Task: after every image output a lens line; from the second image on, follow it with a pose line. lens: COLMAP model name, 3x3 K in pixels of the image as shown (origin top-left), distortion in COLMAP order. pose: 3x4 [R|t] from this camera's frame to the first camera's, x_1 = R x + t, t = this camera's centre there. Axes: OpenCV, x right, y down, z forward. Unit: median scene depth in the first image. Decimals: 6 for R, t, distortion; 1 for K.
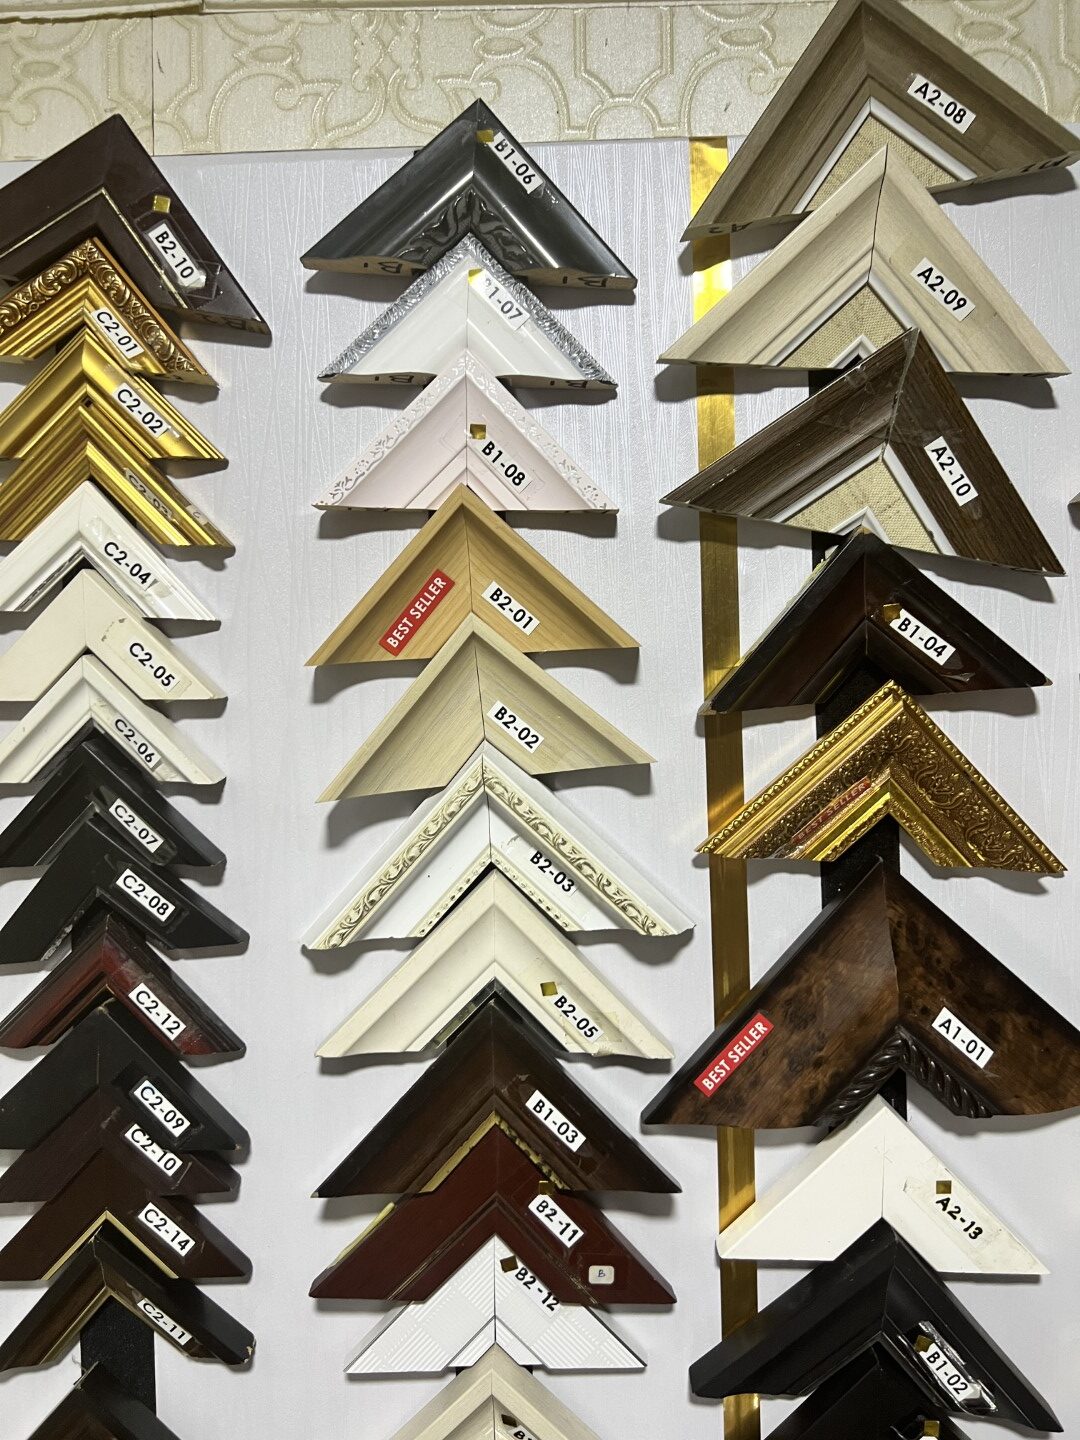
lens RADIAL K [[1079.2, 0, 532.5], [0, 1079.2, 721.0], [0, 0, 1]] dist [0.045250, -0.059952]
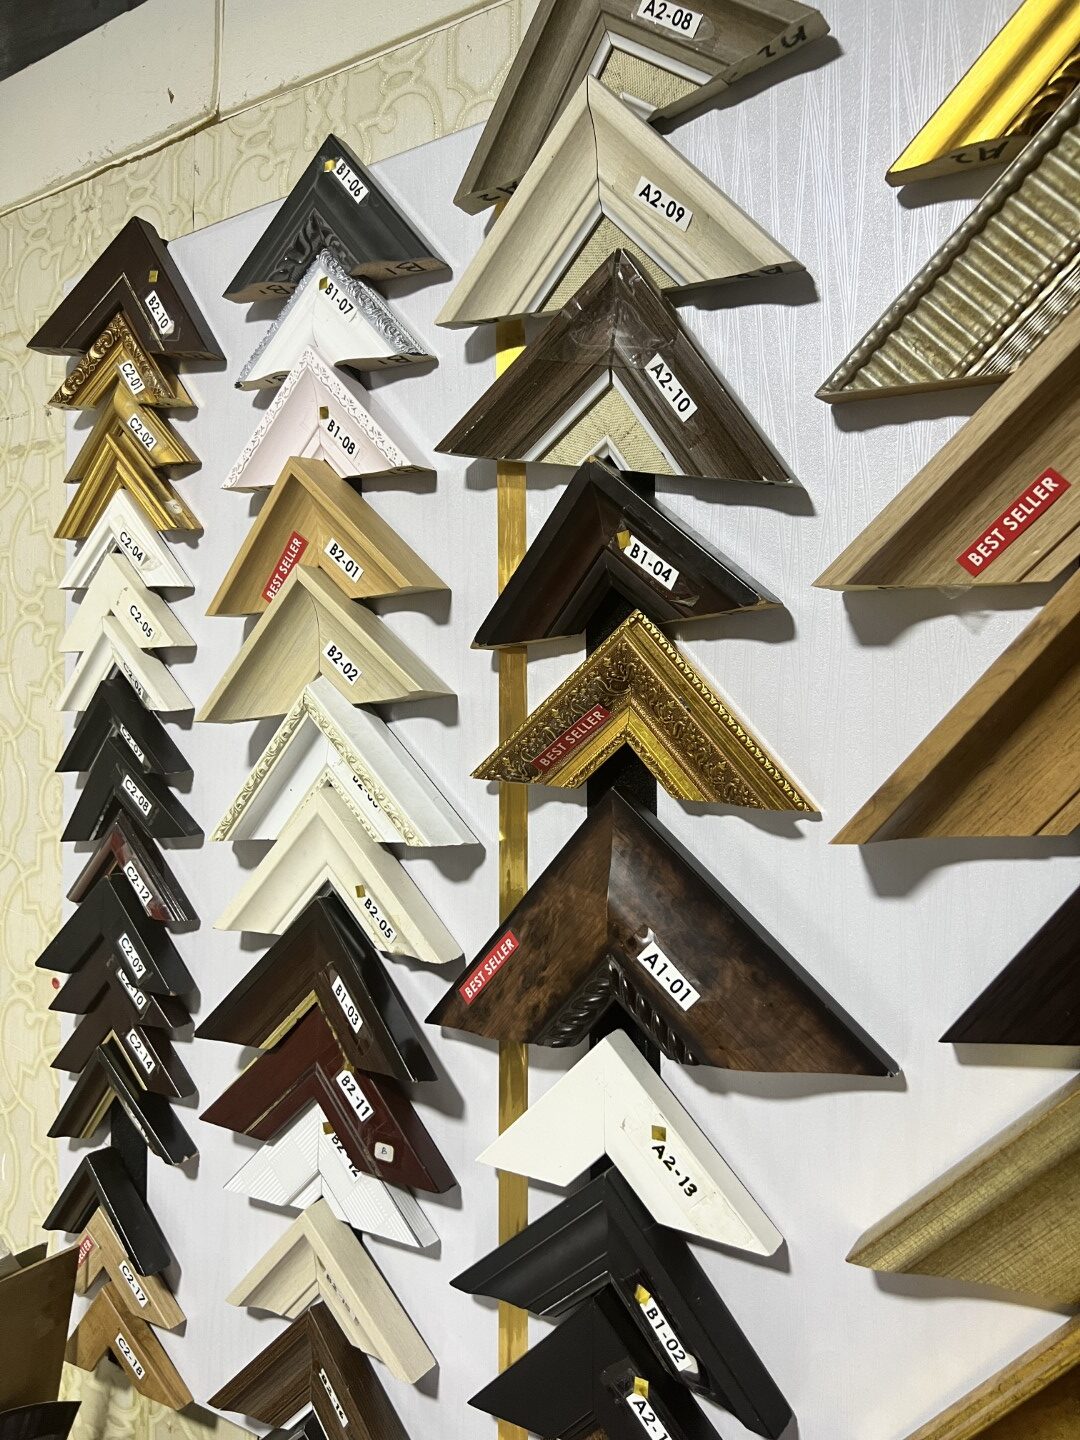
lens RADIAL K [[1079.2, 0, 541.3], [0, 1079.2, 724.1], [0, 0, 1]] dist [0.045250, -0.059952]
pose [[0.857241, 0.011491, -0.514787, 0.764111], [-0.024543, 0.999526, -0.018559, 0.087863], [0.514330, 0.028544, 0.857117, 0.116921]]
